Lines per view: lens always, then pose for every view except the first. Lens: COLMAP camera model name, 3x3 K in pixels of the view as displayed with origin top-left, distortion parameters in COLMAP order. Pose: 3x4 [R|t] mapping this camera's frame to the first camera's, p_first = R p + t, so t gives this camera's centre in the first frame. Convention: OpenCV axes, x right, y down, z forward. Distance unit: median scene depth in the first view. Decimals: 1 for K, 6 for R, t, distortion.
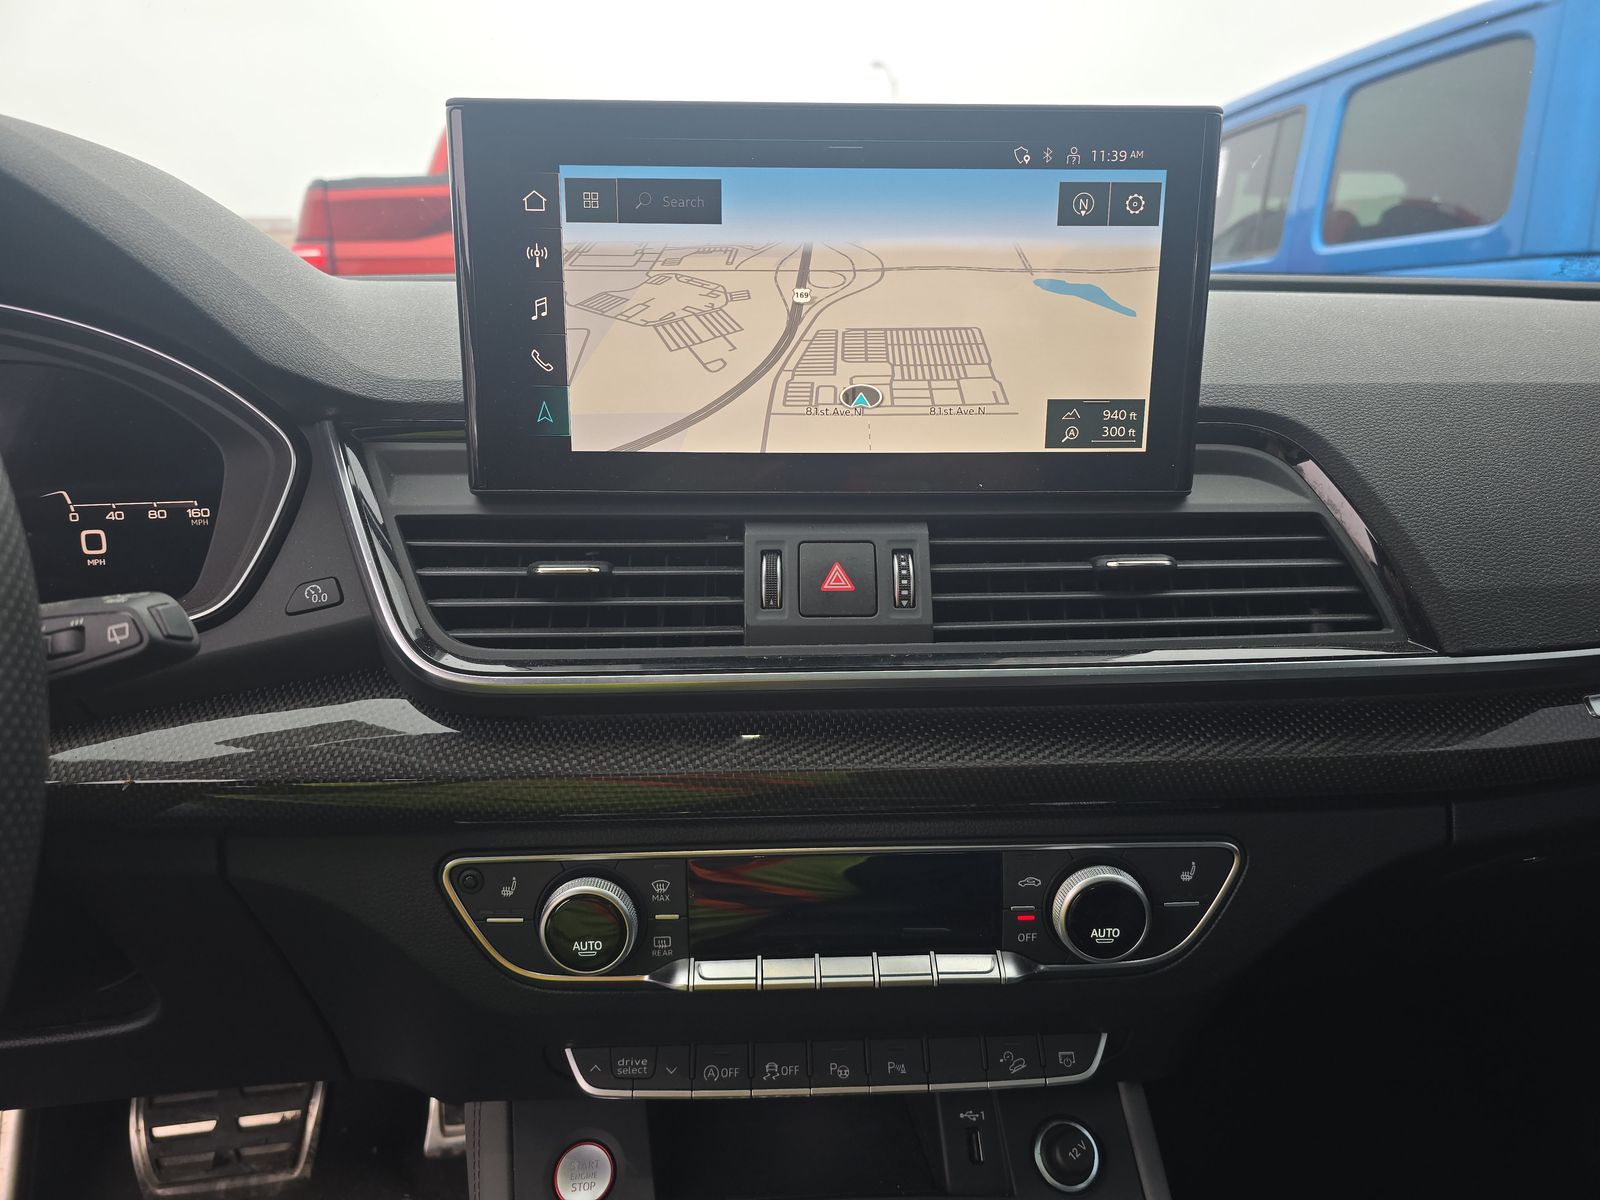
lens RADIAL K [[1042.7, 0, 800.0], [0, 1042.7, 600.0], [0, 0, 1]] dist [0.030355, -0.052166]
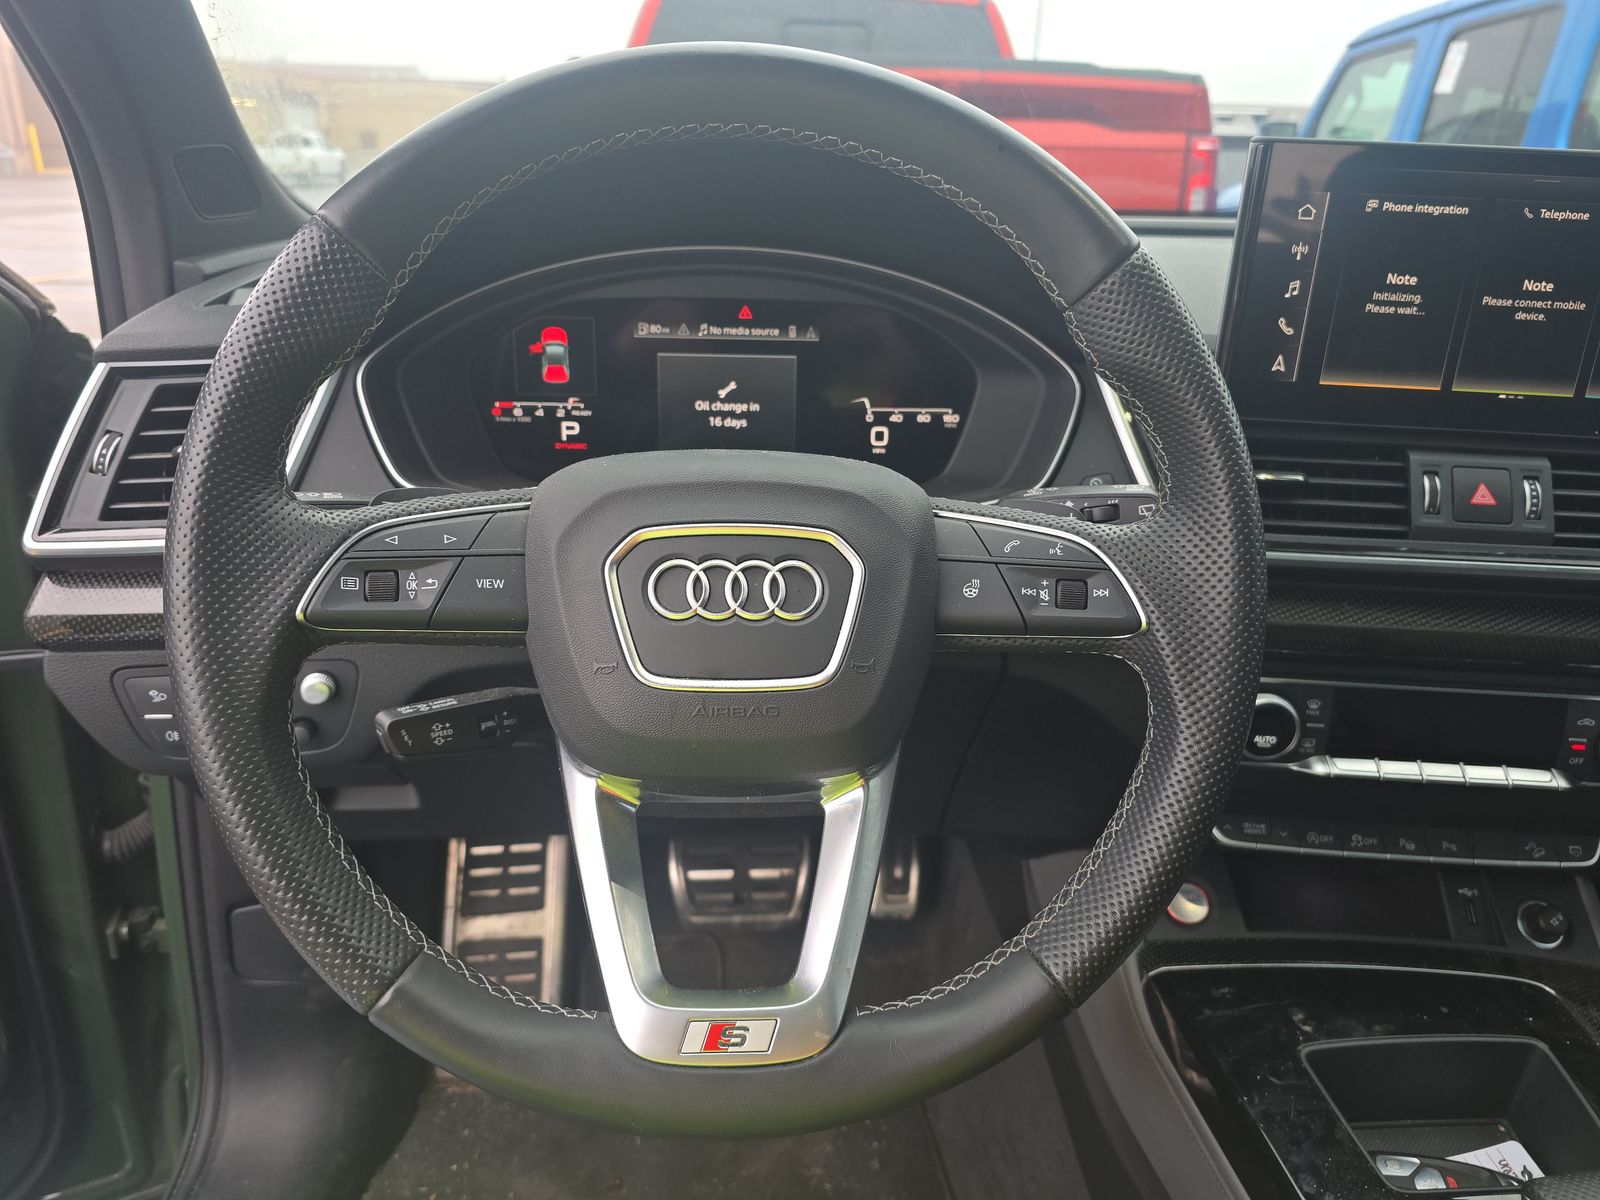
lens RADIAL K [[1042.7, 0, 800.0], [0, 1042.7, 600.0], [0, 0, 1]] dist [0.030355, -0.052166]
pose [[0.992090, 0.067897, -0.105585, -0.673585], [-0.055178, 0.991356, 0.119036, 0.001988], [0.112754, -0.112268, 0.987260, -0.461389]]
